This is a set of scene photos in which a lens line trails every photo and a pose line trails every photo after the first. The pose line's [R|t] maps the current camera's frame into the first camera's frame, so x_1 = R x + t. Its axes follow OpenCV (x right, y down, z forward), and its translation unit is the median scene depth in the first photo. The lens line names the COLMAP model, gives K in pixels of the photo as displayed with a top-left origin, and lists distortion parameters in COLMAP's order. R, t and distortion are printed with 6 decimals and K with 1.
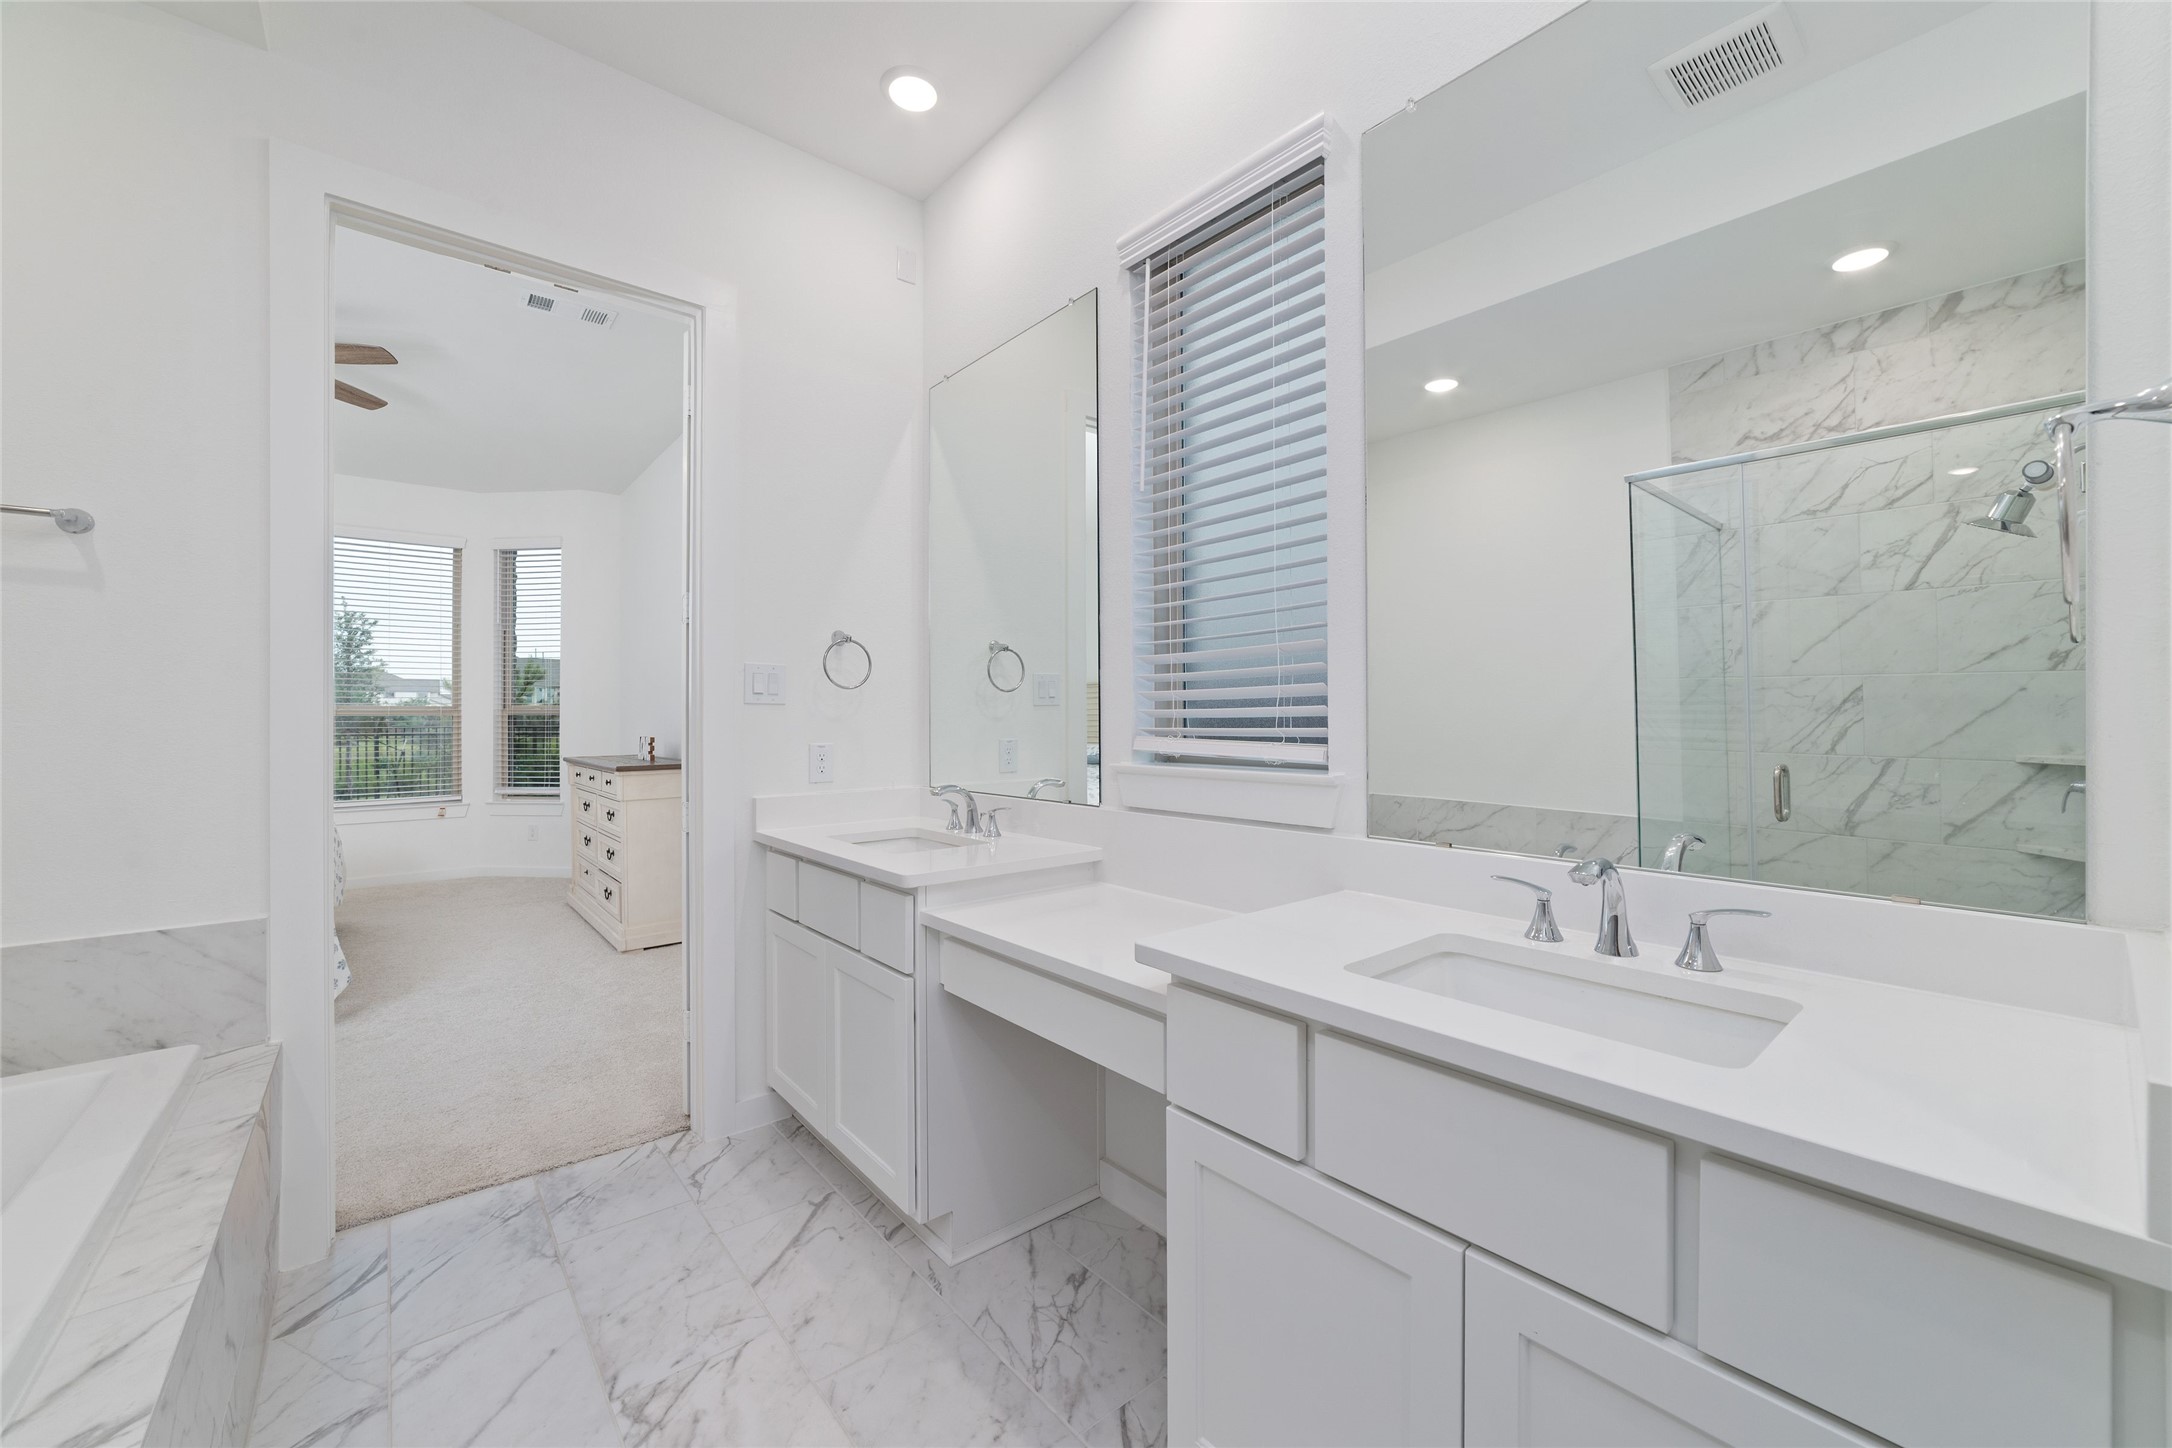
lens RADIAL K [[843.3, 0, 1050.6], [0, 843.3, 724.7], [0, 0, 1]] dist [-0.009958, 0.003784]
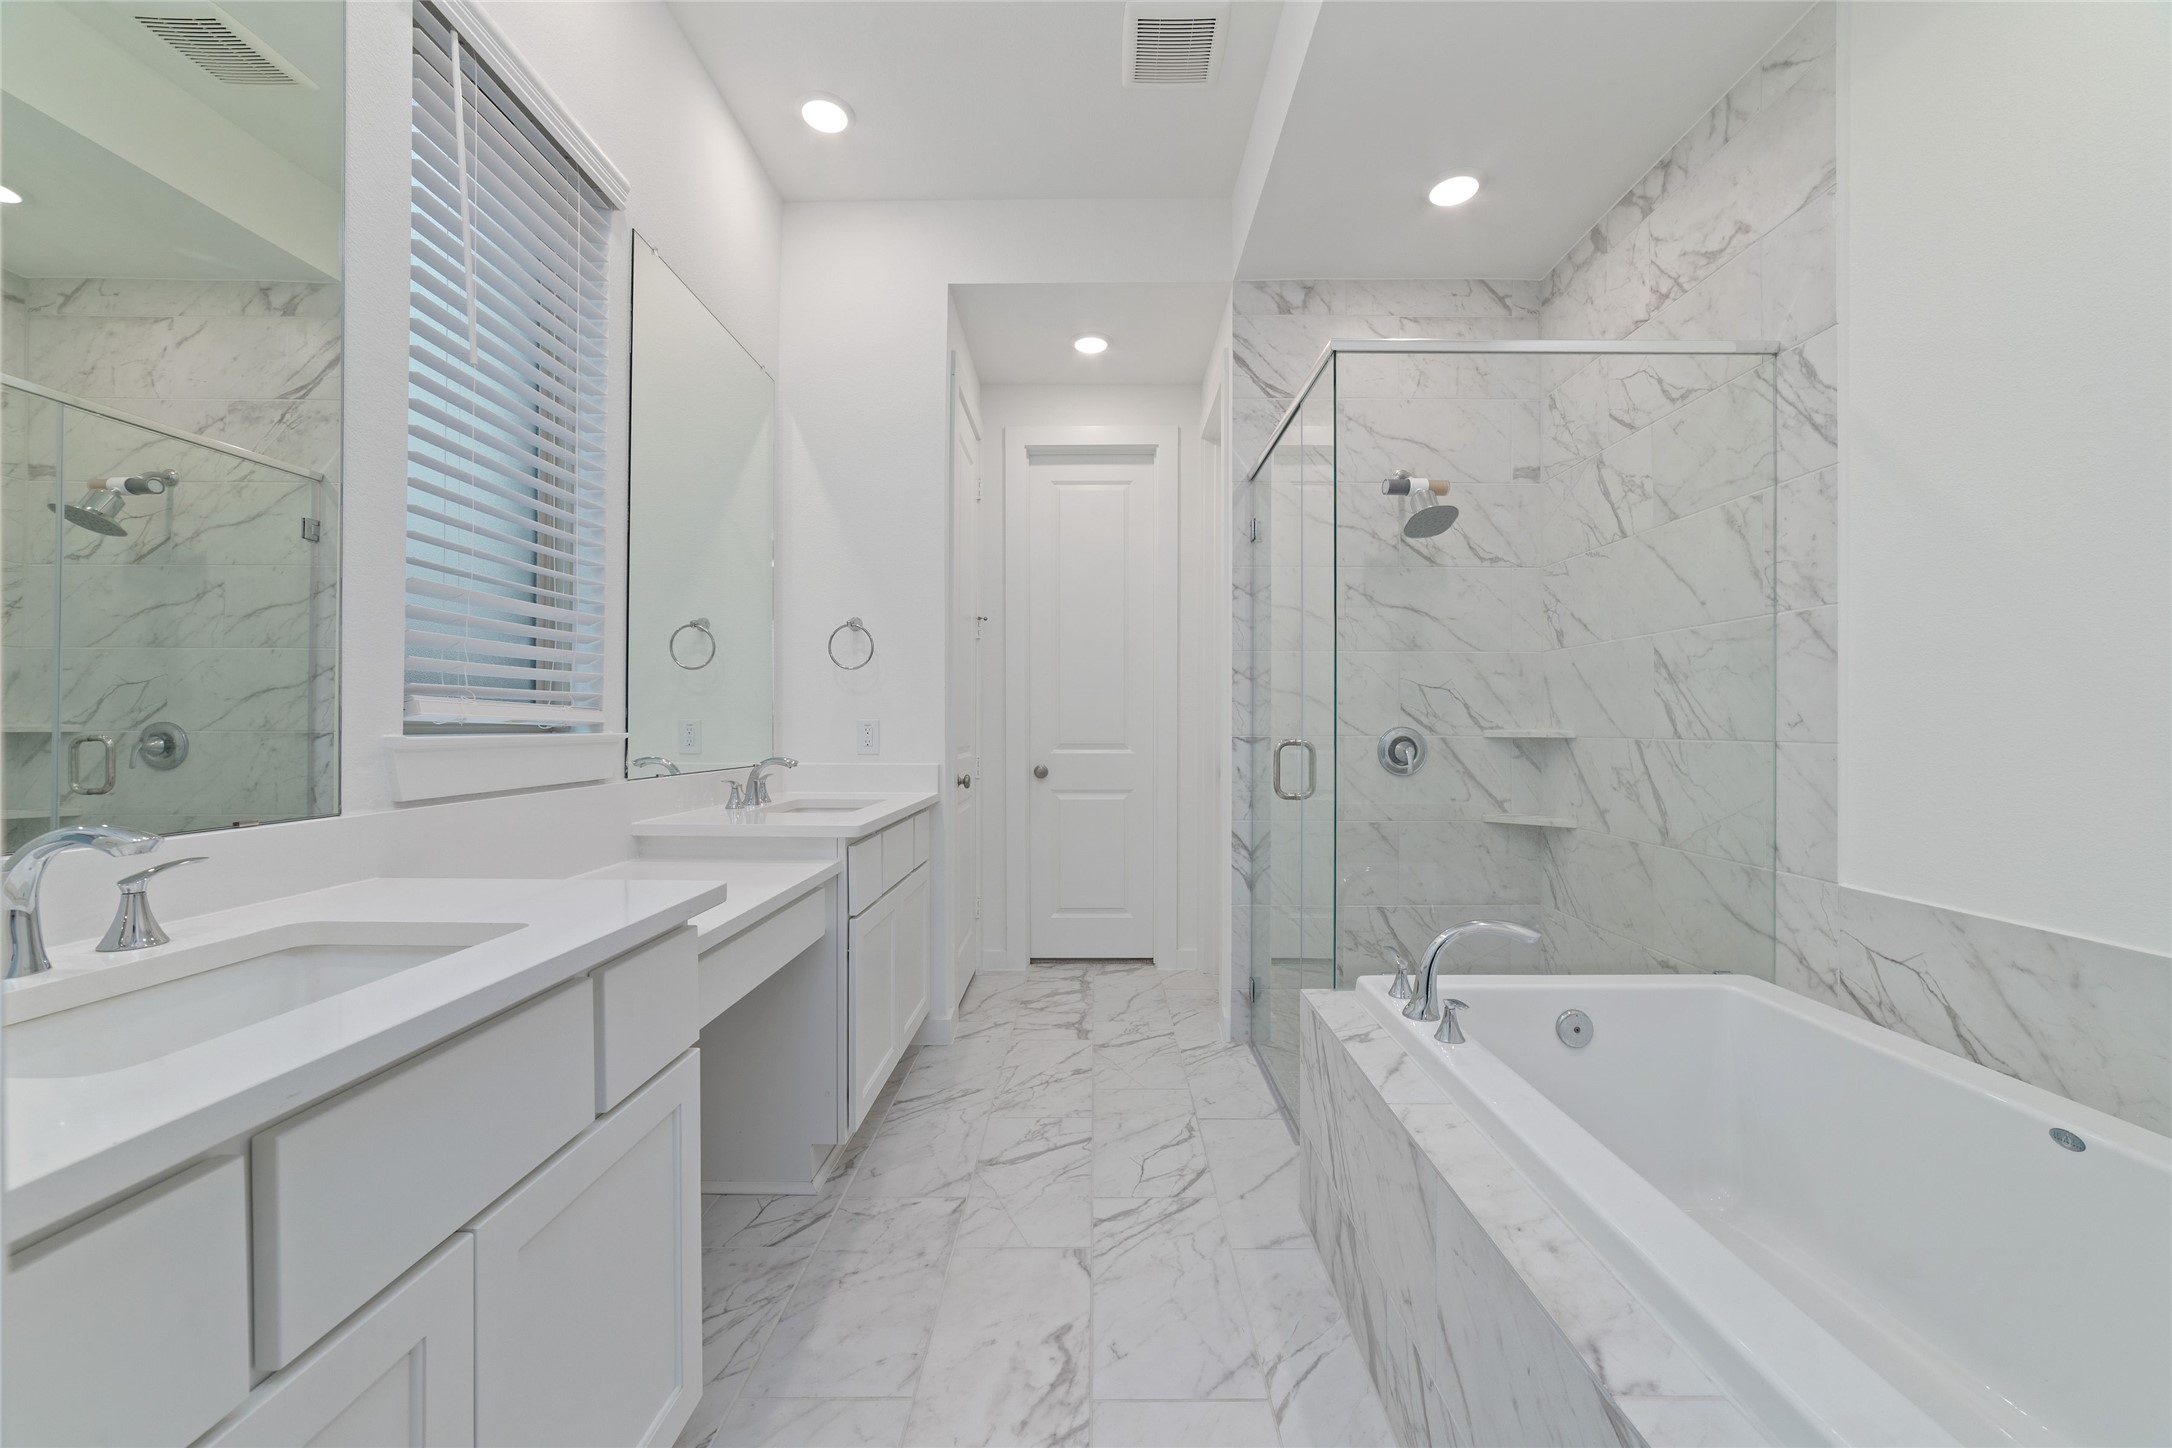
lens RADIAL K [[843.3, 0, 1105.0], [0, 843.3, 741.0], [0, 0, 1]] dist [-0.009958, 0.003784]
pose [[-0.790741, -0.015477, 0.611955, -0.993850], [-0.013443, 0.999878, 0.007918, 0.048273], [-0.612003, -0.001966, -0.790853, 1.588666]]
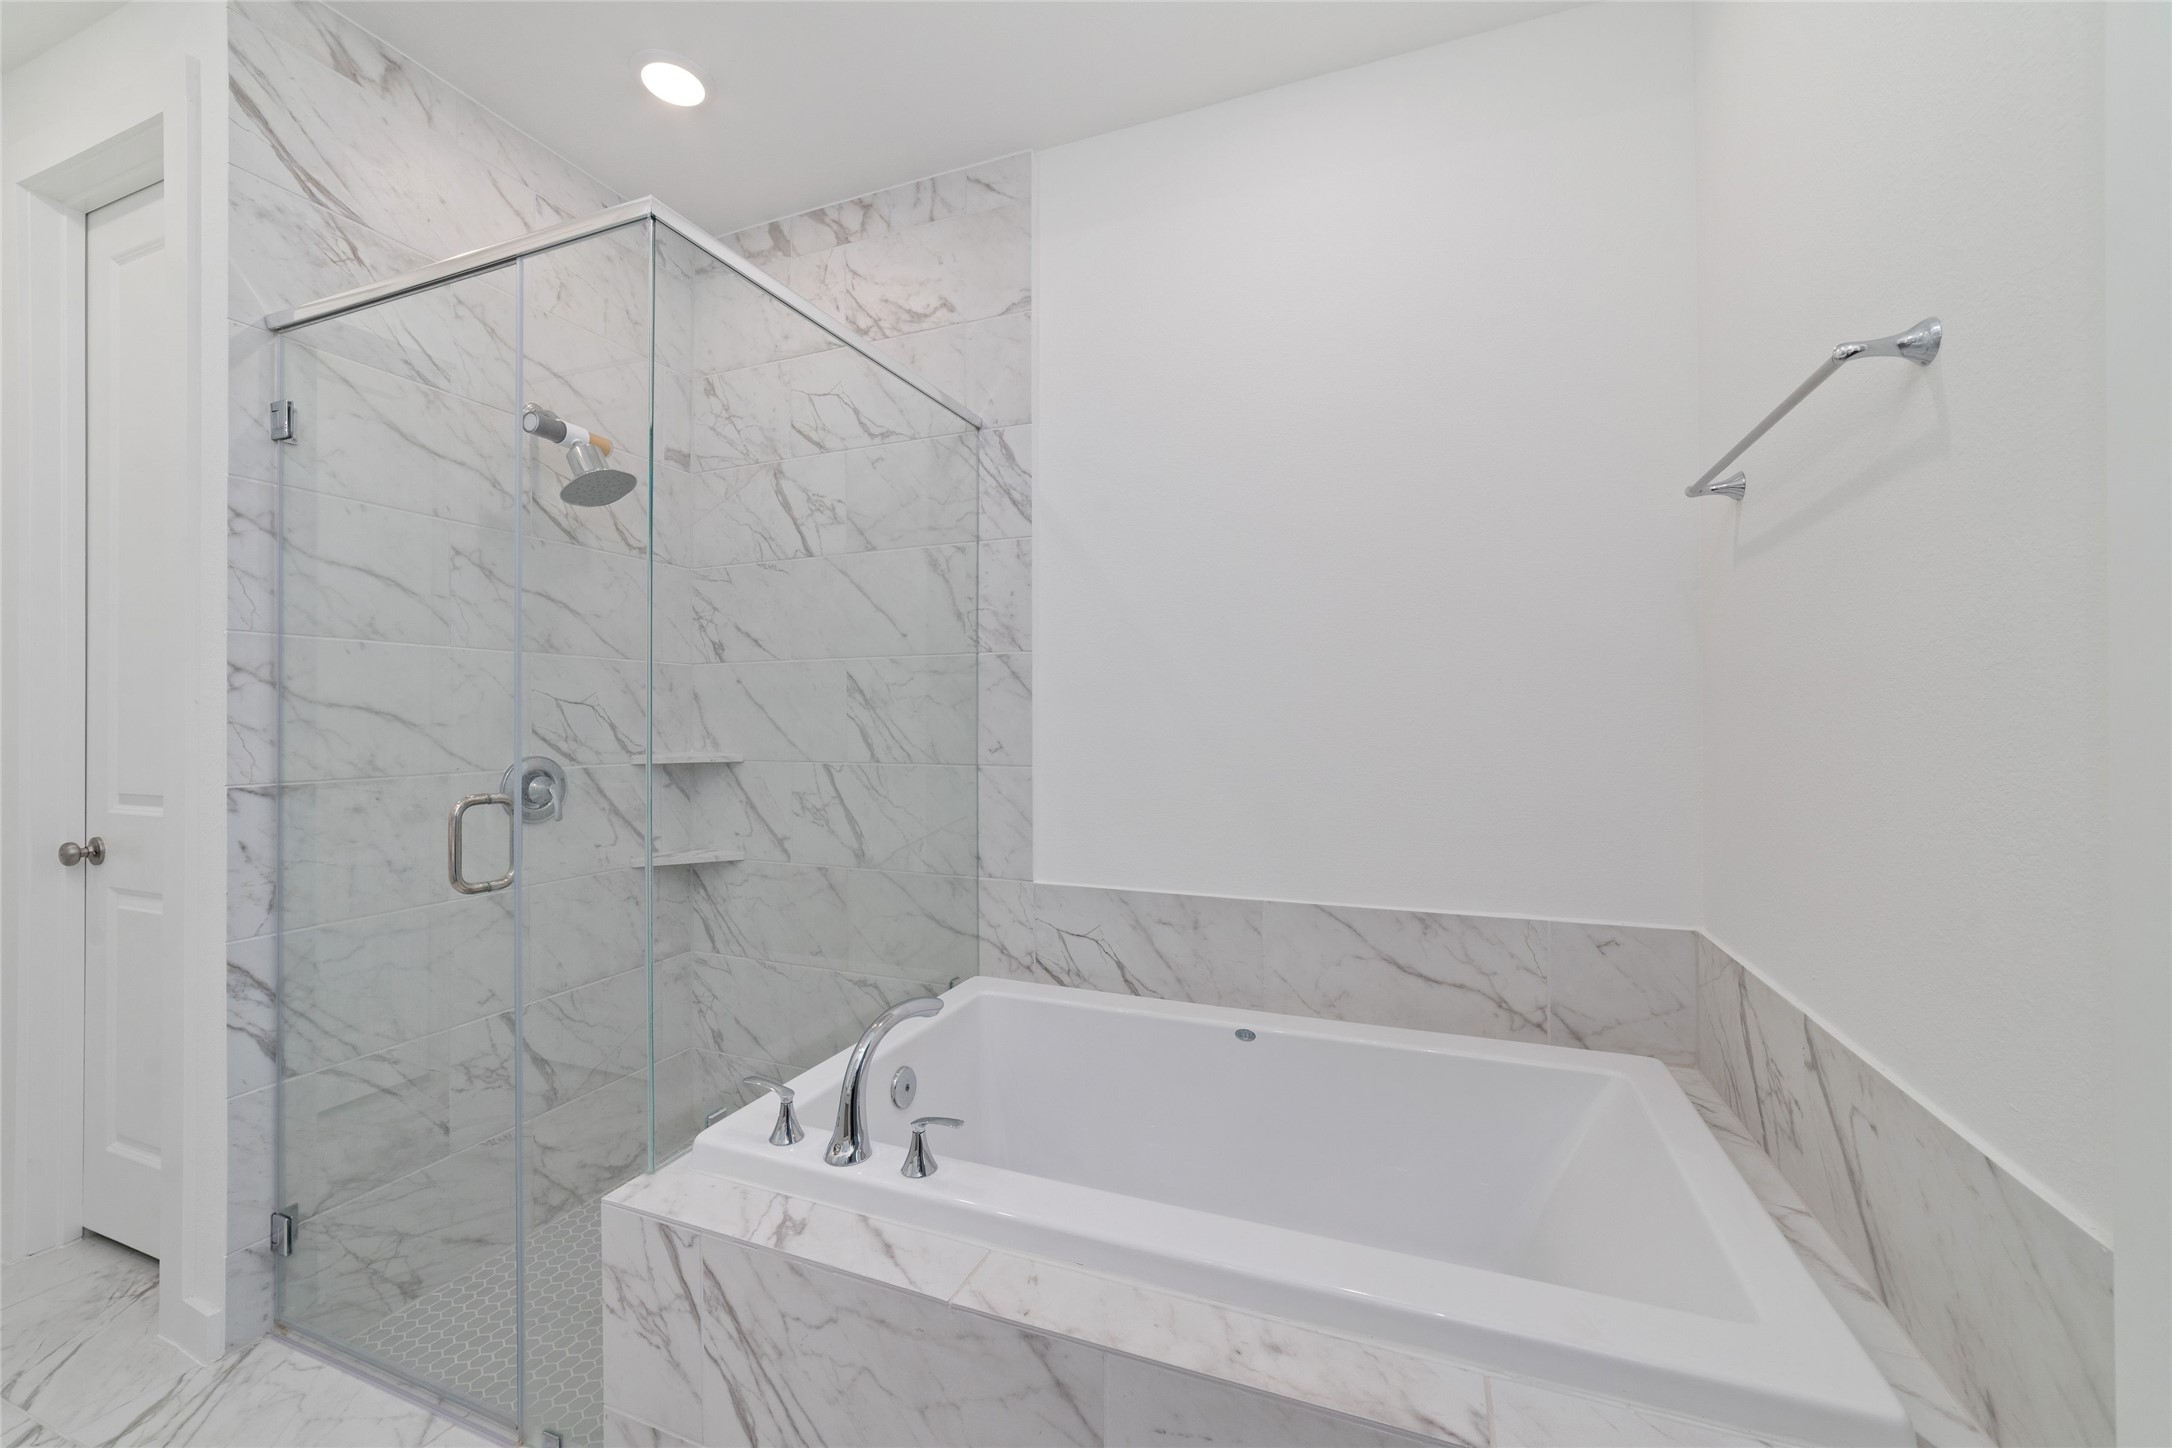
lens RADIAL K [[843.3, 0, 1086.6], [0, 843.3, 721.2], [0, 0, 1]] dist [-0.009958, 0.003784]
pose [[-0.861242, -0.000048, -0.508196, -0.433867], [0.007406, 0.999893, -0.012645, -0.011091], [0.508142, -0.014655, -0.861149, 1.320992]]
